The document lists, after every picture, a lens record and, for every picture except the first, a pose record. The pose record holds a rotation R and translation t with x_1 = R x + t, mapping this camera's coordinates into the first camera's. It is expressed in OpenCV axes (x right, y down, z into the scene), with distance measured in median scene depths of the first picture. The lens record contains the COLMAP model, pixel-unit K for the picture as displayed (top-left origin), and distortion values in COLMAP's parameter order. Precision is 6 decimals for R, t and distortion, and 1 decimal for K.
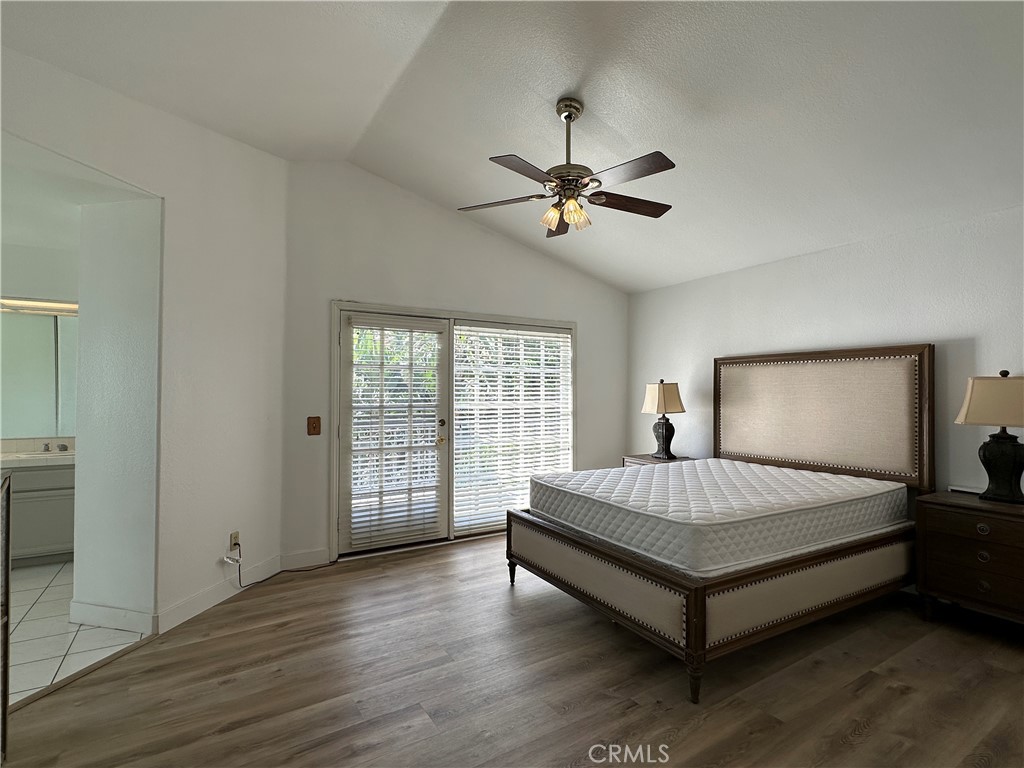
lens RADIAL K [[499.3, 0, 512.0], [0, 499.3, 384.0], [0, 0, 1]] dist [-0.003490, 0.000278]
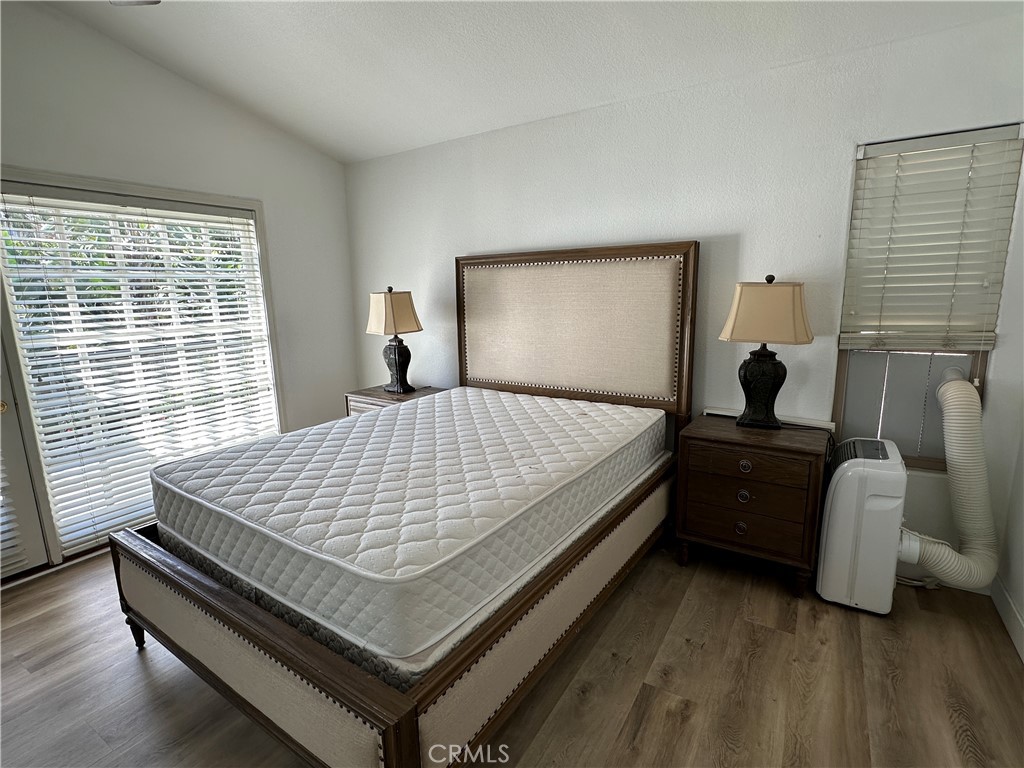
lens RADIAL K [[499.3, 0, 512.0], [0, 499.3, 384.0], [0, 0, 1]] dist [-0.003490, 0.000278]
pose [[0.896865, -0.104079, 0.429886, 0.136726], [0.017000, 0.979313, 0.201634, -0.014742], [-0.441979, -0.173530, 0.880081, 0.262304]]
